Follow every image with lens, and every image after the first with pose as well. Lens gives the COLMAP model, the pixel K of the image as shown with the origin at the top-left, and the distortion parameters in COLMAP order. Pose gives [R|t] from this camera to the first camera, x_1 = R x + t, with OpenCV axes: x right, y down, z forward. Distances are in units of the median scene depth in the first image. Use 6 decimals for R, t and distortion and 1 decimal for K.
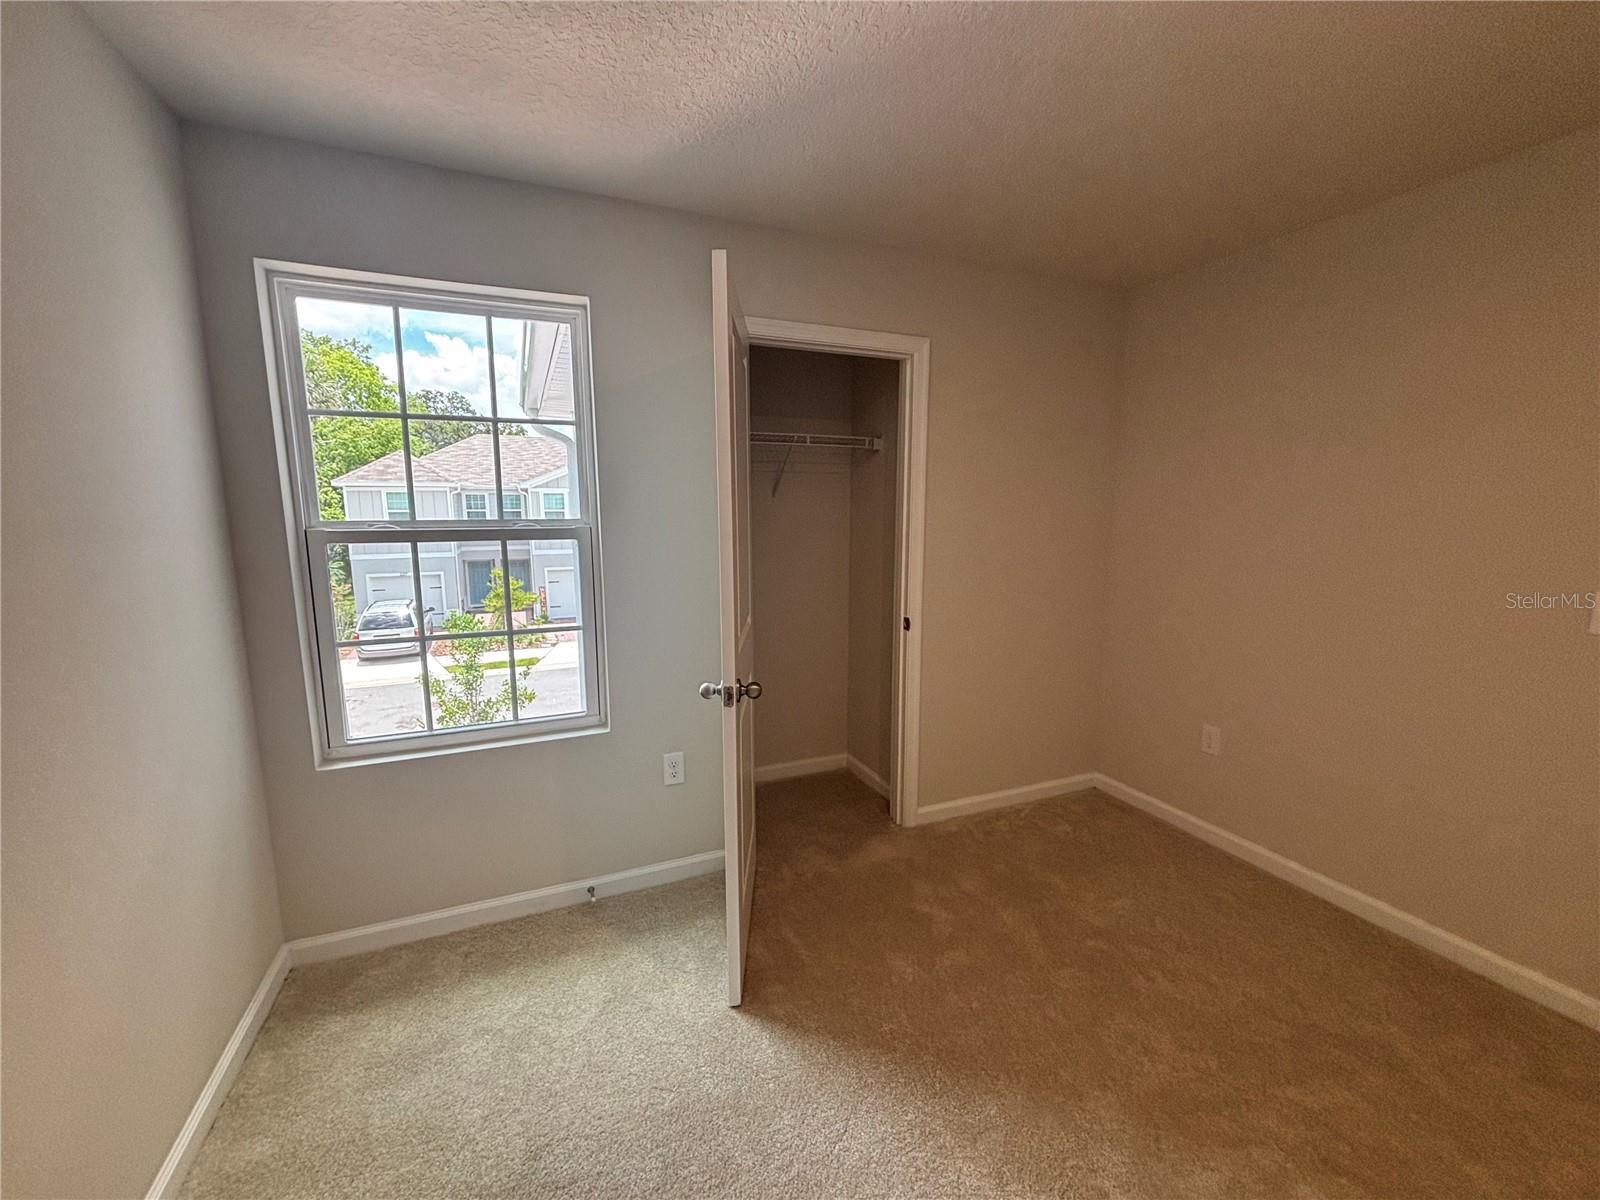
lens RADIAL K [[643.6, 0, 800.9], [0, 643.6, 606.1], [0, 0, 1]] dist [0.000575, 0.000215]
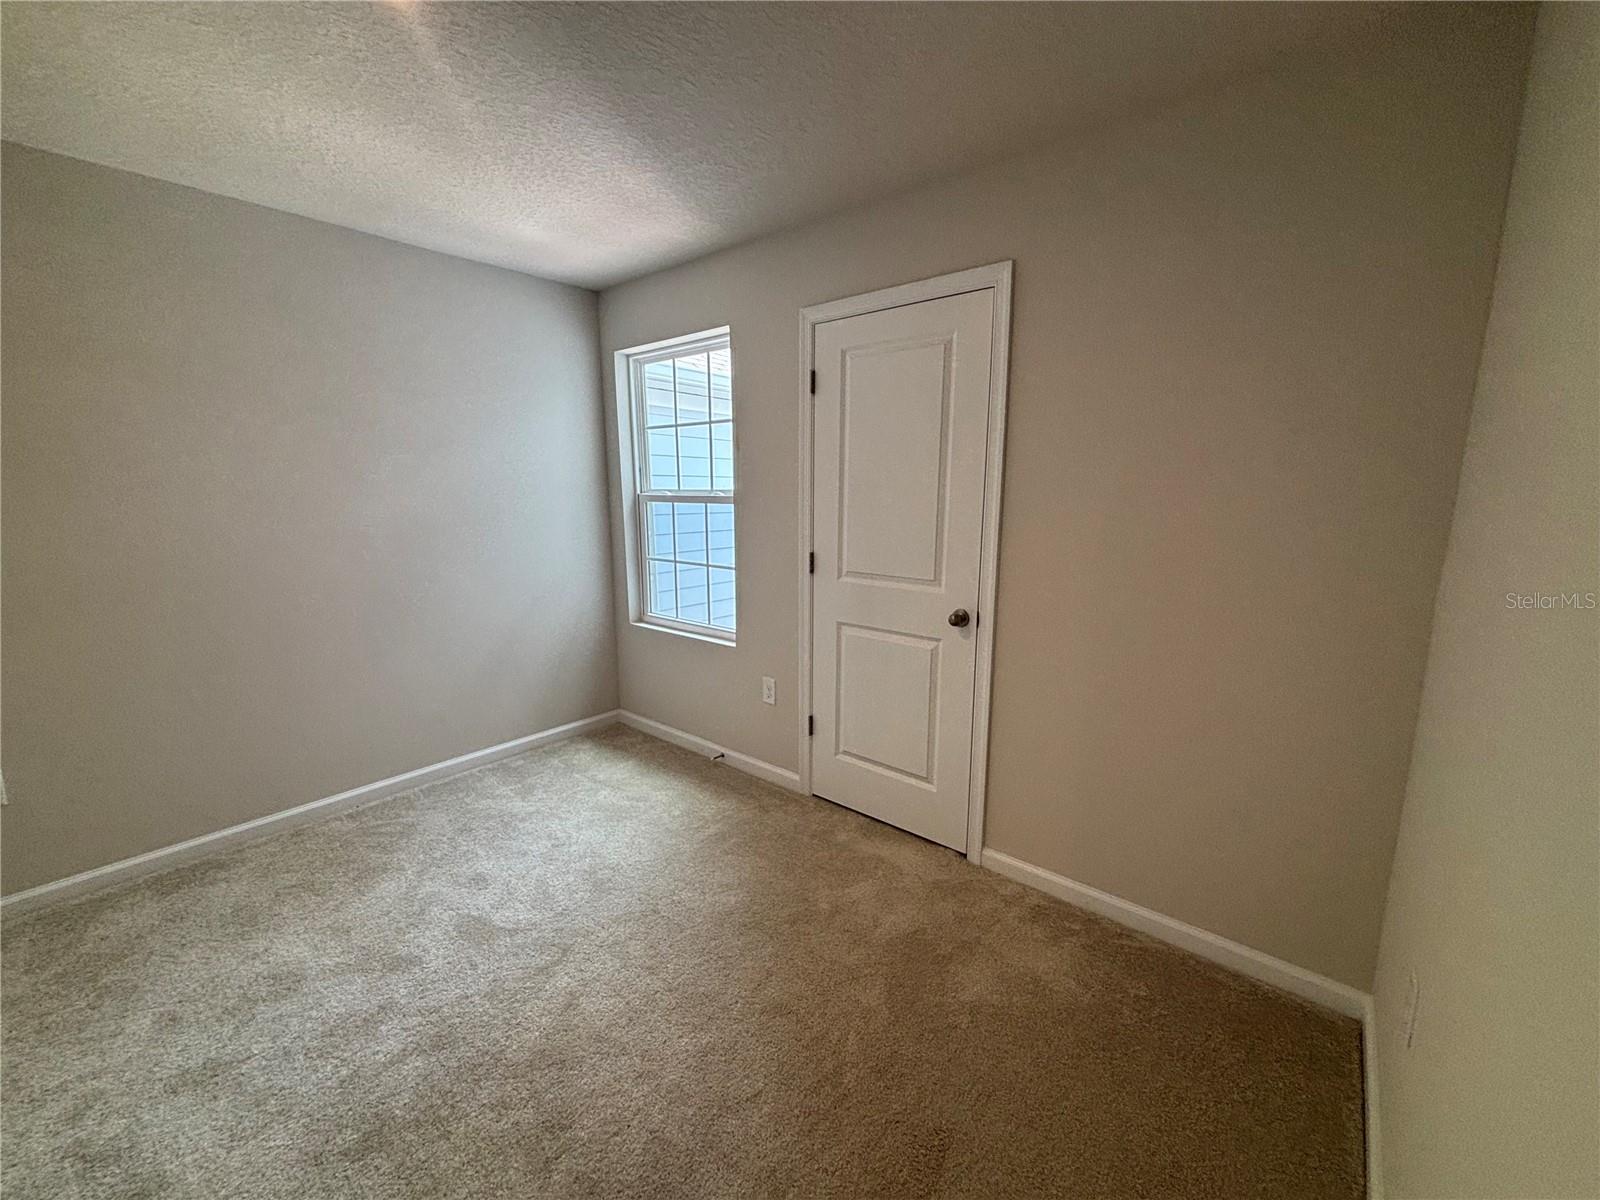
lens RADIAL K [[643.6, 0, 800.9], [0, 643.6, 606.1], [0, 0, 1]] dist [0.000575, 0.000215]
pose [[0.442612, 0.164575, -0.881481, 1.033728], [-0.132749, 0.984208, 0.117098, -0.072364], [0.886833, 0.065187, 0.457470, 0.545586]]
